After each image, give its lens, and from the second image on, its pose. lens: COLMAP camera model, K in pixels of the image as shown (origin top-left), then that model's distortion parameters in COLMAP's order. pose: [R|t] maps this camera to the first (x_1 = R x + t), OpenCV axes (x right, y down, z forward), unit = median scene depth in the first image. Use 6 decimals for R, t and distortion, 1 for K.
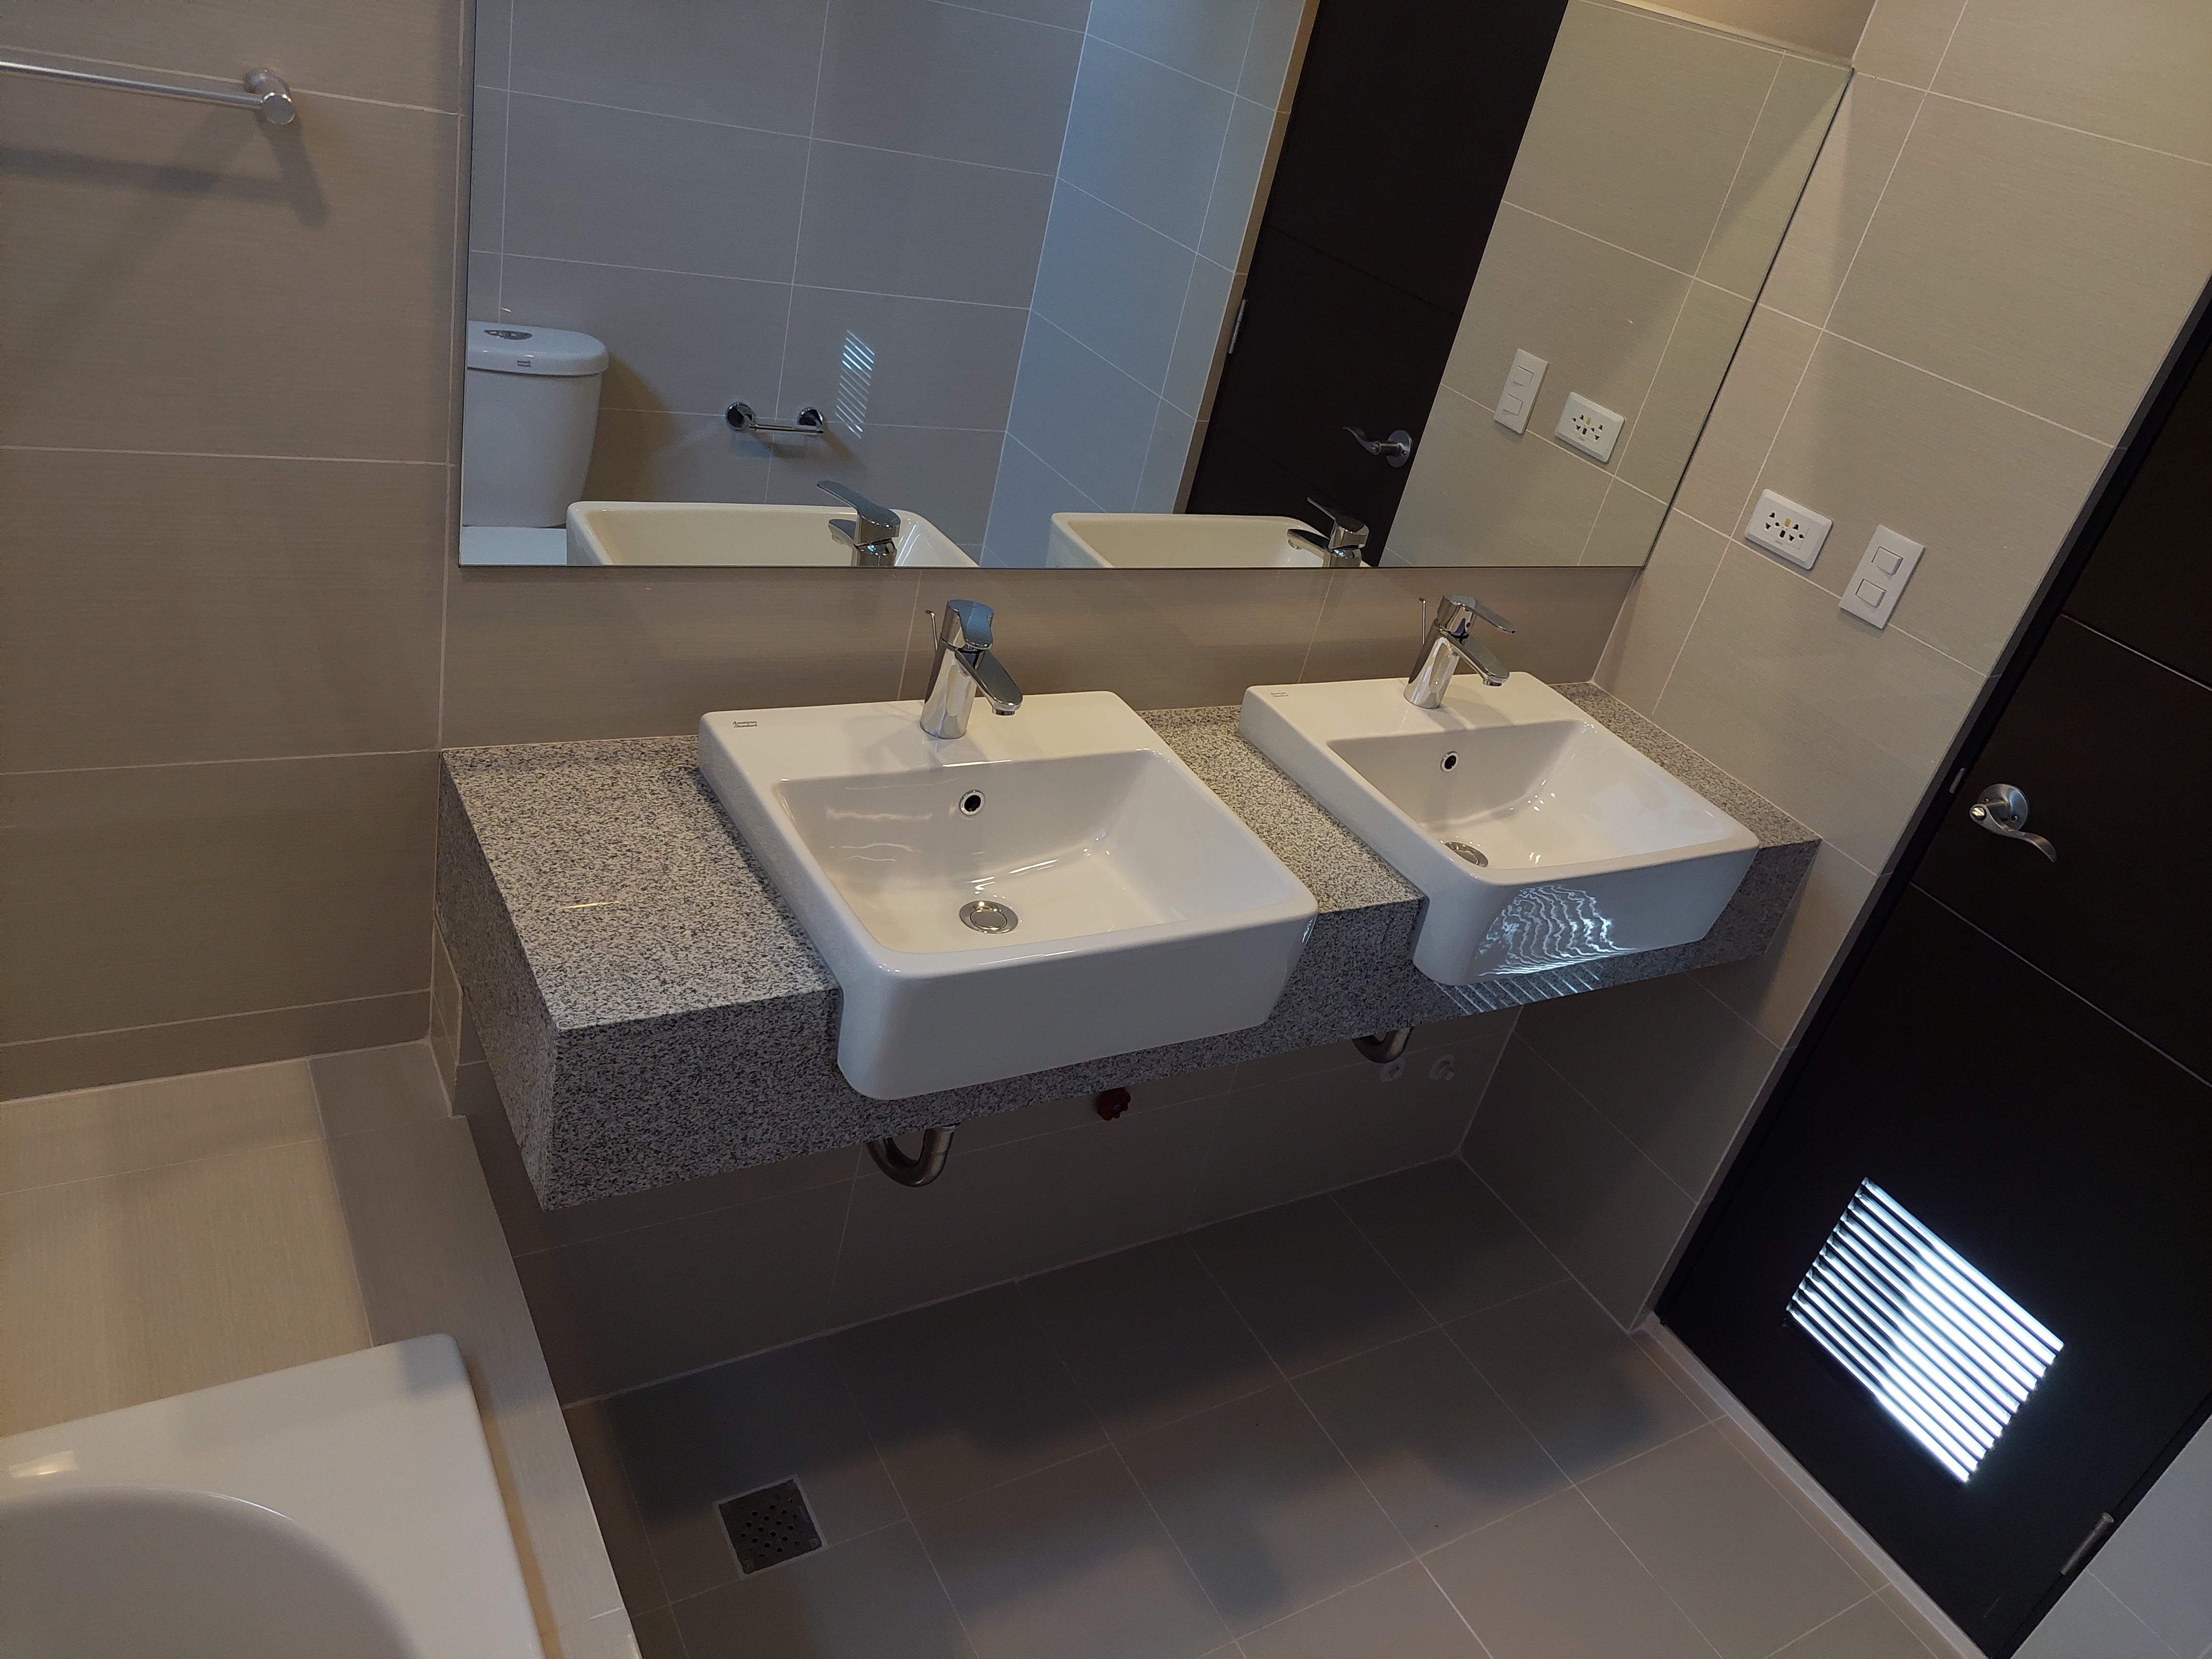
lens RADIAL K [[1595.9, 0, 1144.9], [0, 1595.9, 796.5], [0, 0, 1]] dist [0.092236, -0.151302]
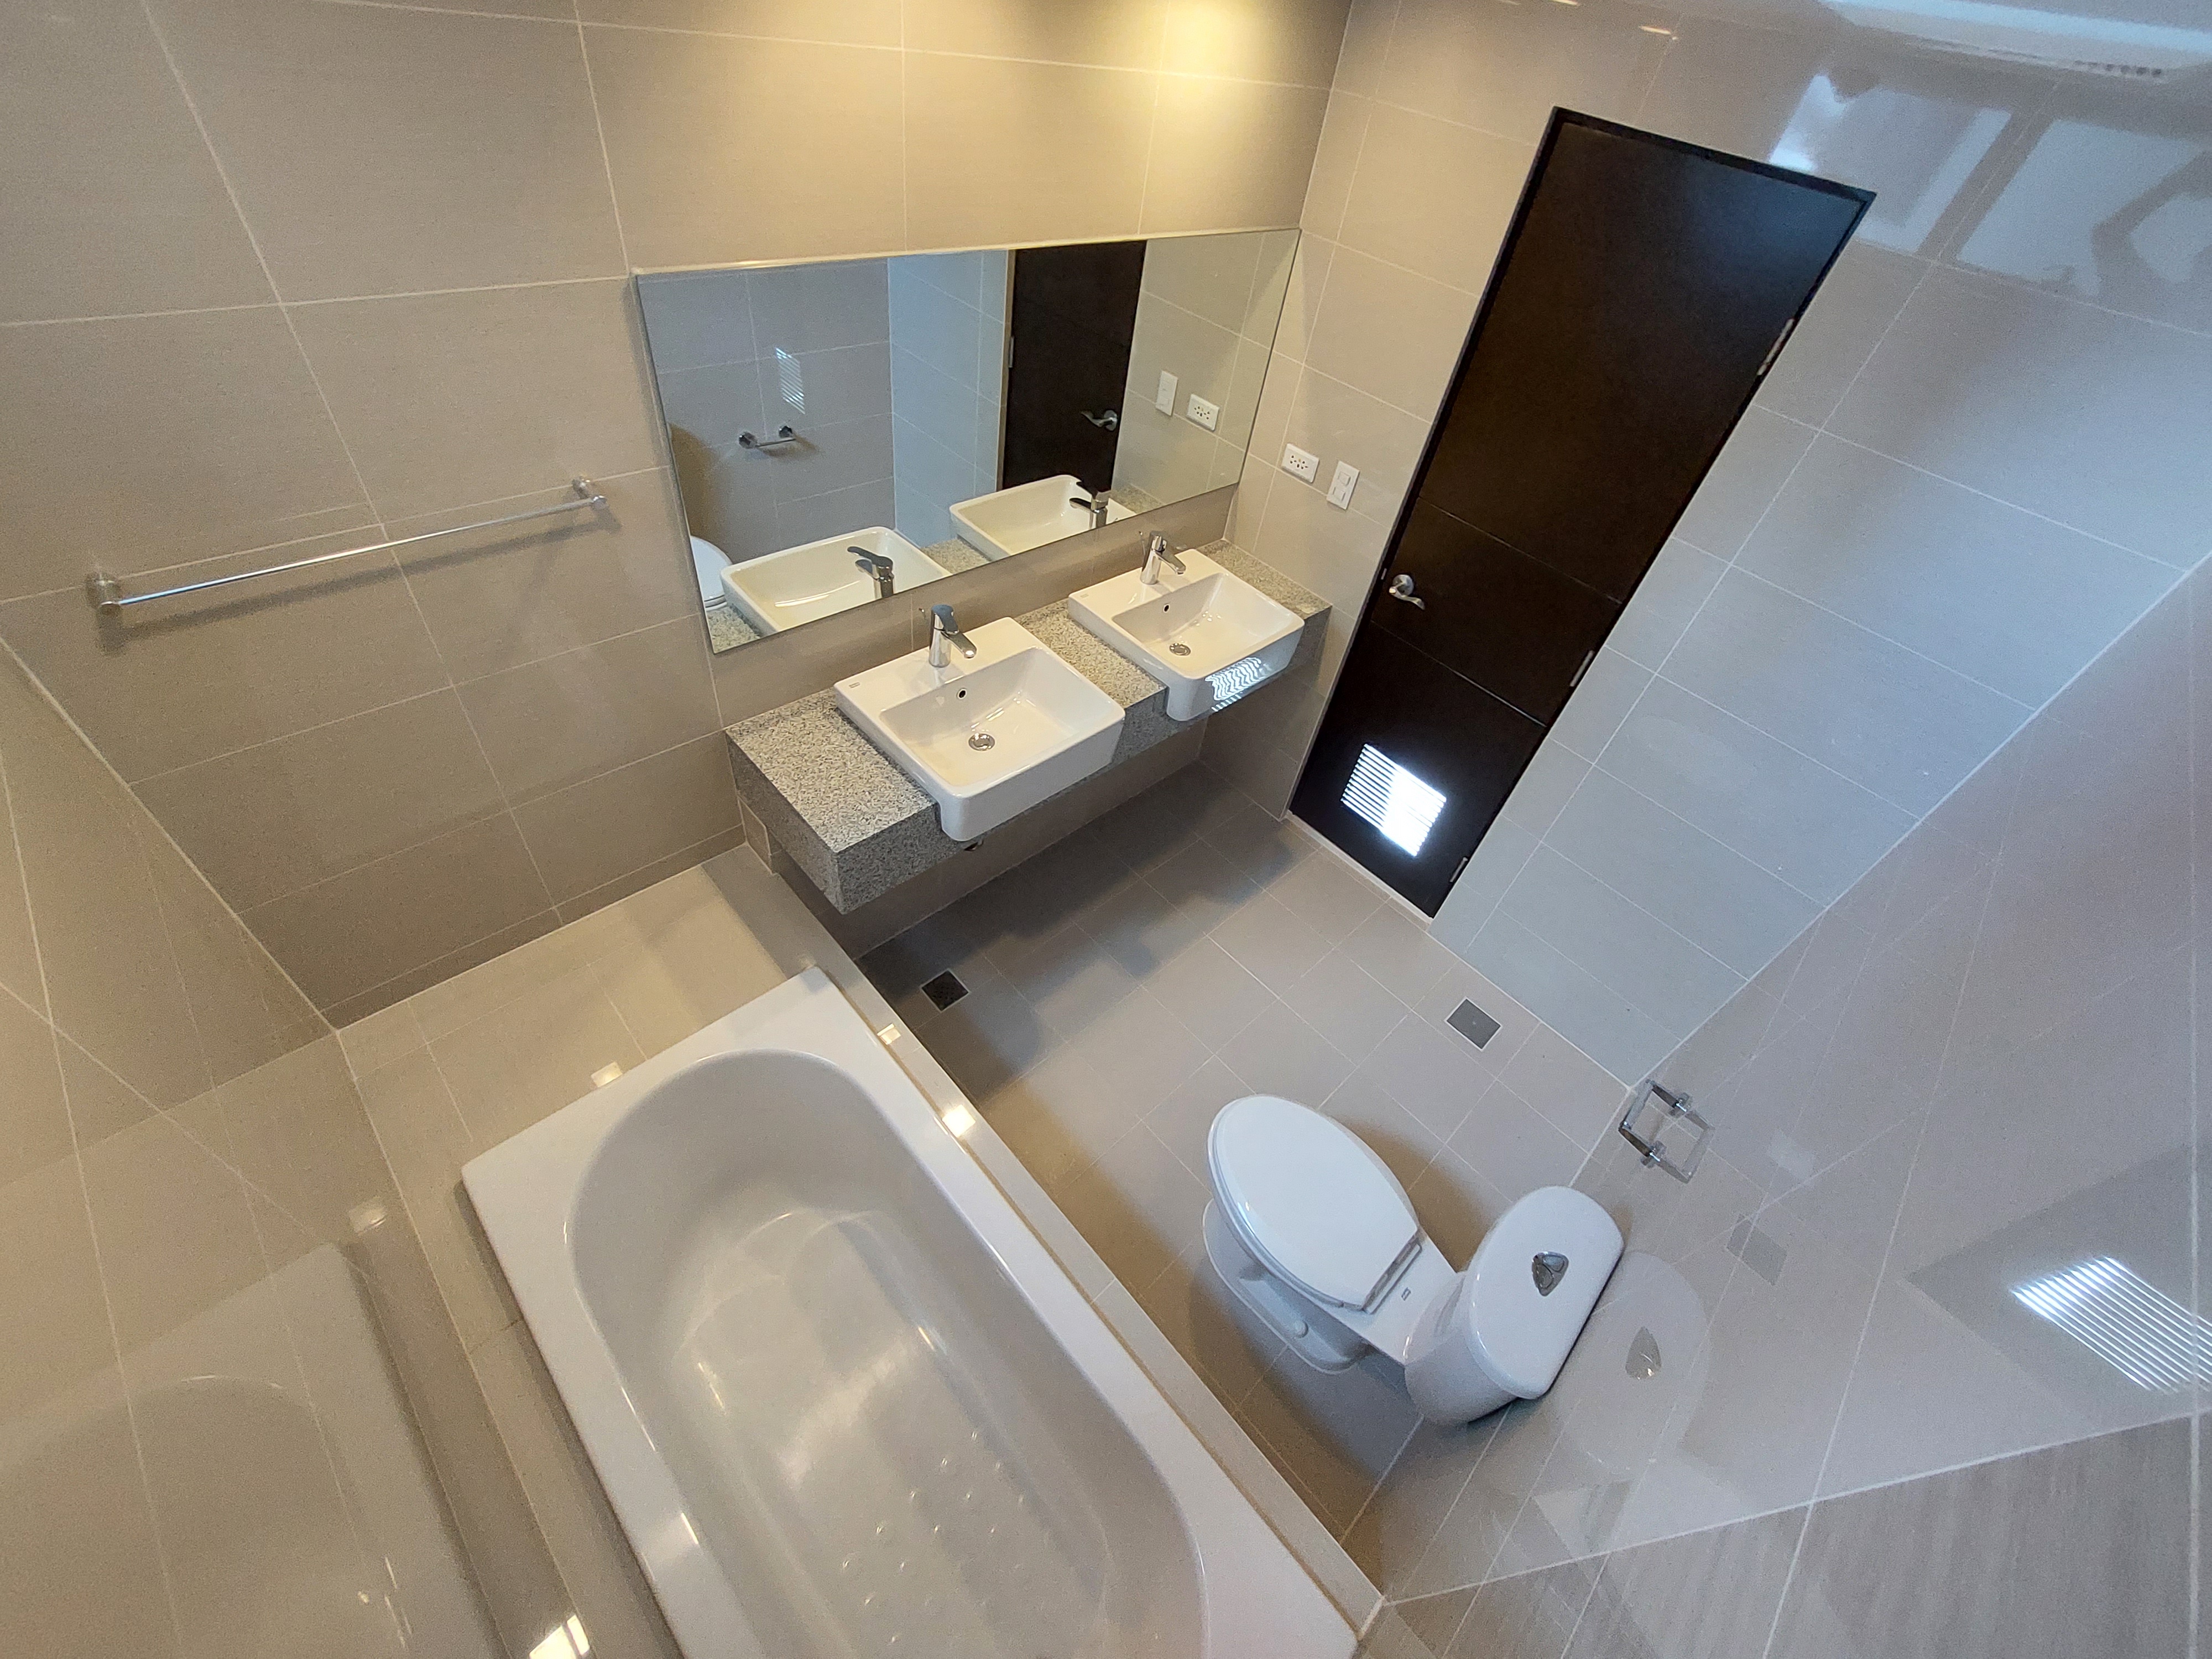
lens RADIAL K [[888.9, 0, 1138.7], [0, 888.9, 776.5], [0, 0, 1]] dist [-0.013508, -0.000586]
pose [[0.970657, -0.216574, 0.104501, -0.021274], [0.177448, 0.938390, 0.296541, -0.177959], [-0.162286, -0.269296, 0.949286, -0.201356]]
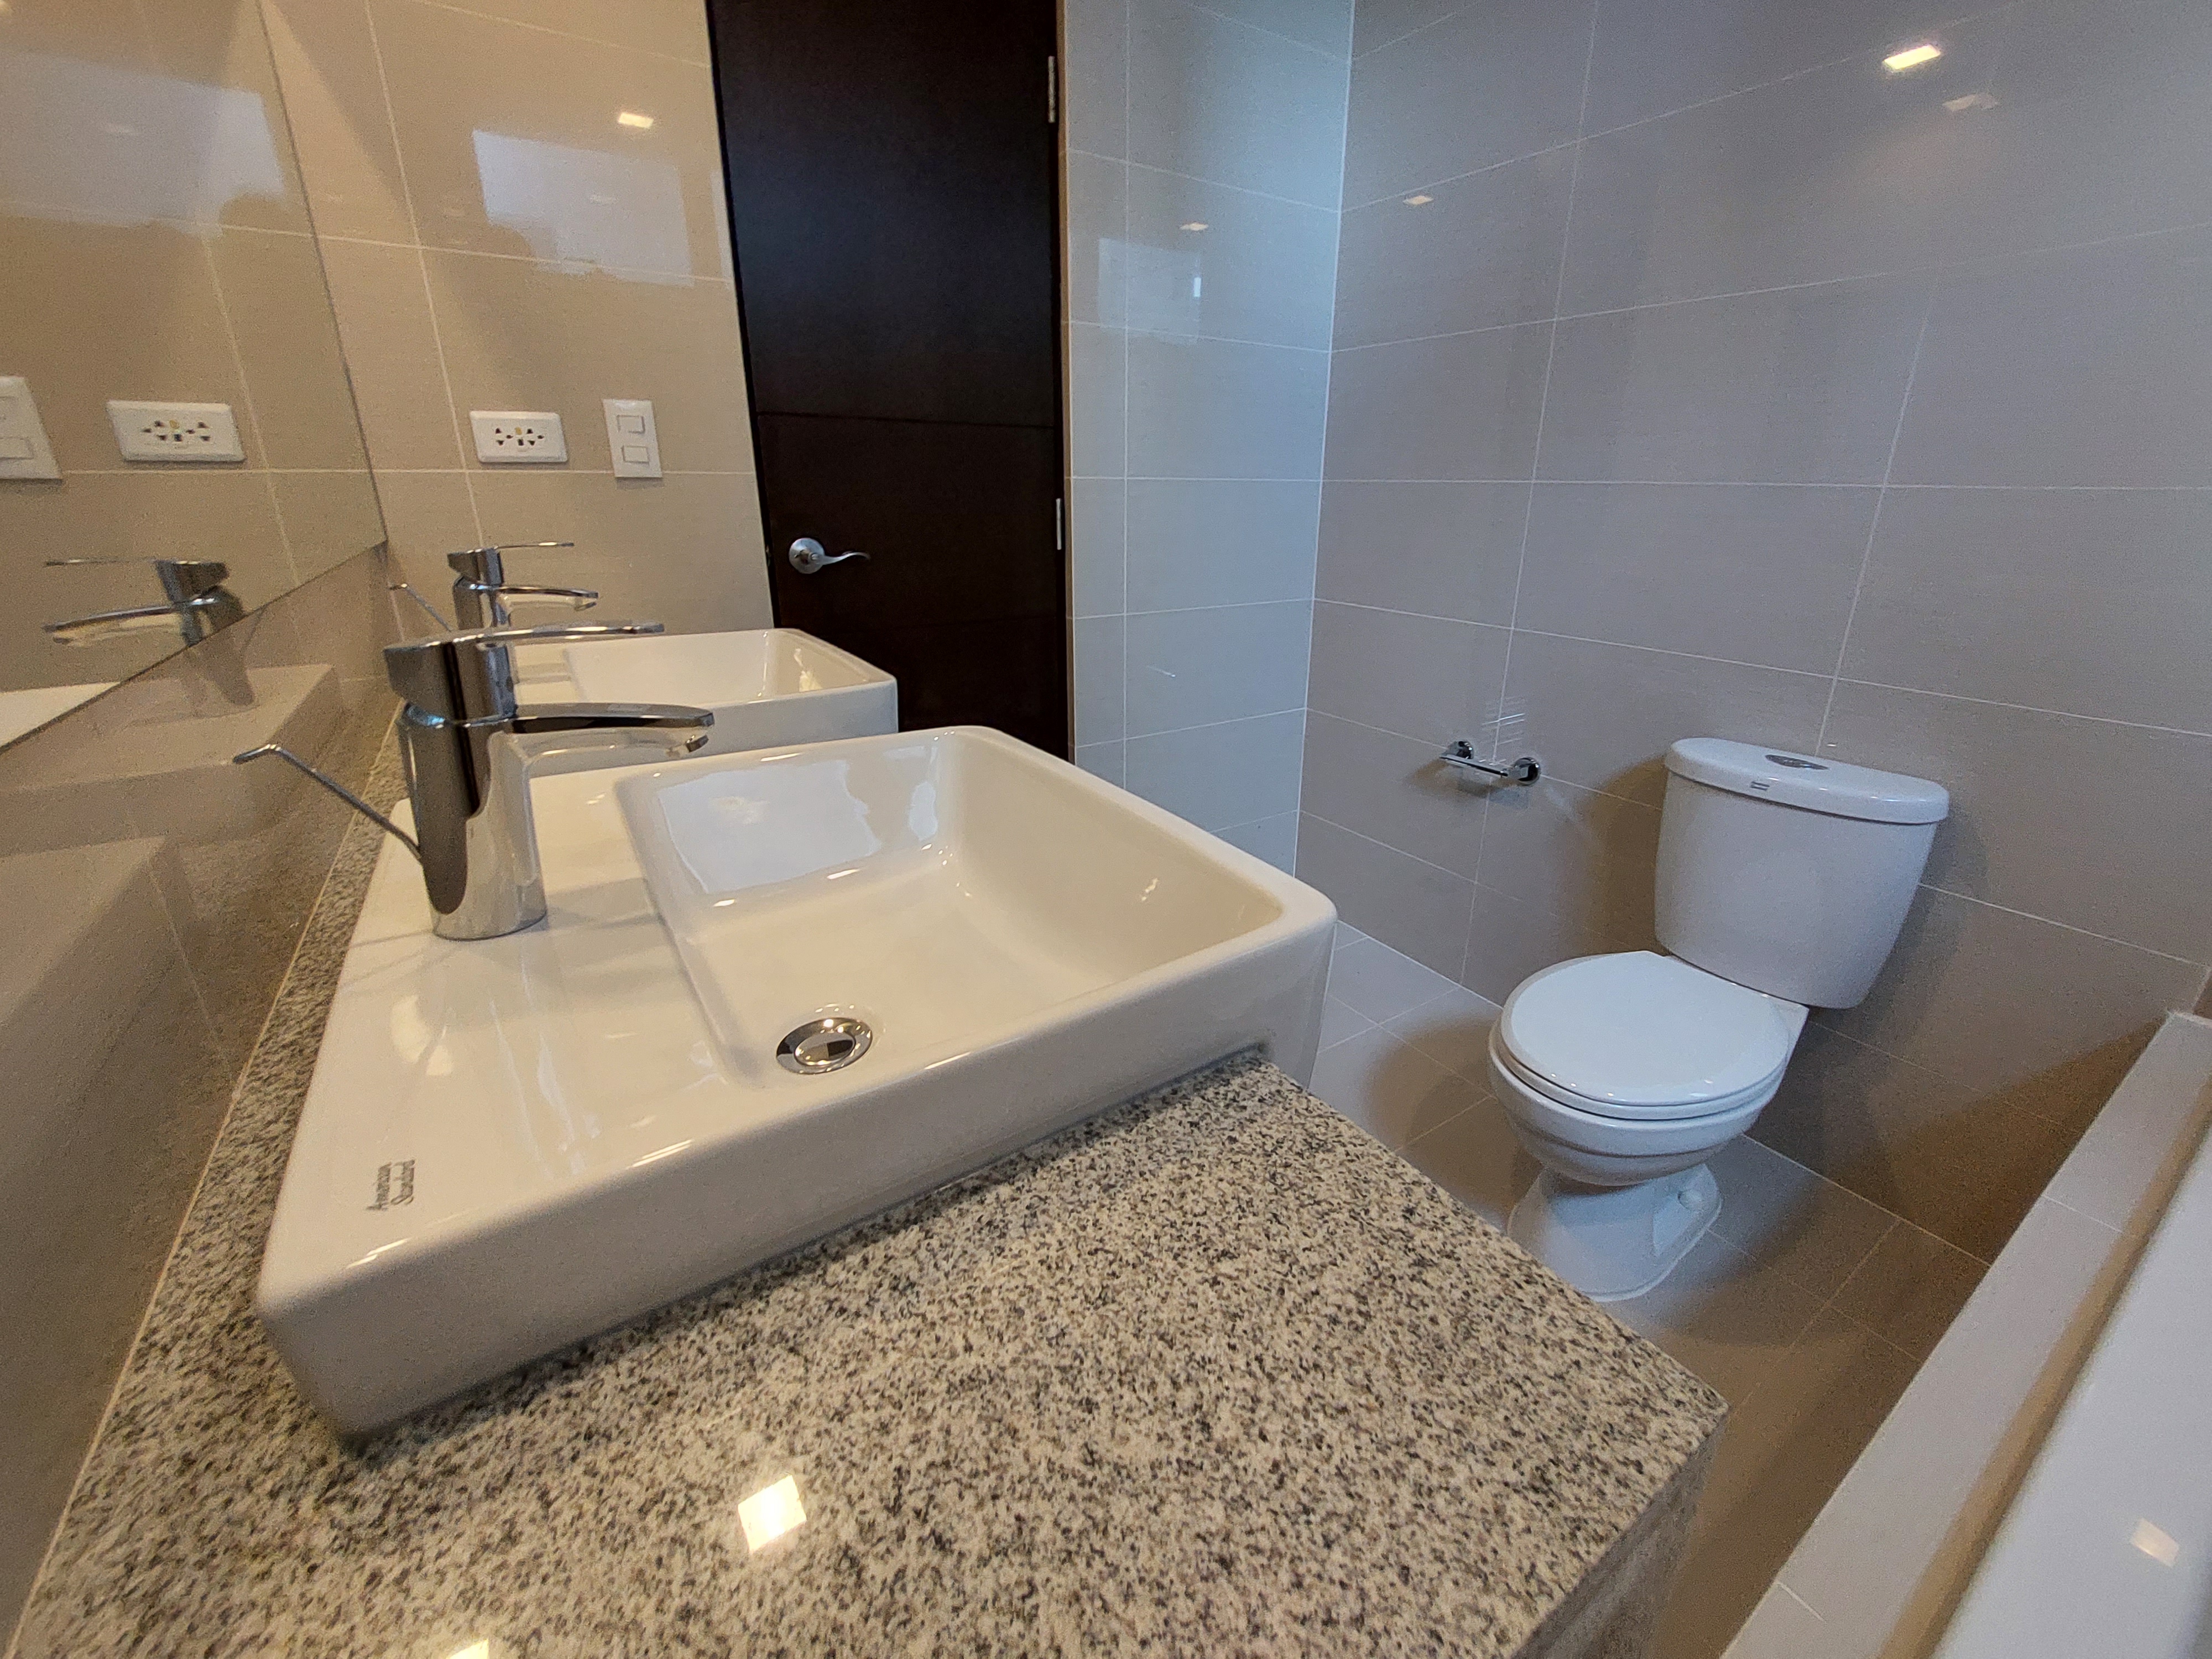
lens RADIAL K [[898.3, 0, 1126.2], [0, 898.3, 790.3], [0, 0, 1]] dist [-0.017923, -0.000279]
pose [[-0.040377, -0.536679, 0.842820, -0.295172], [0.469909, 0.734205, 0.490029, -0.098904], [-0.881791, 0.415835, 0.222545, 0.649660]]
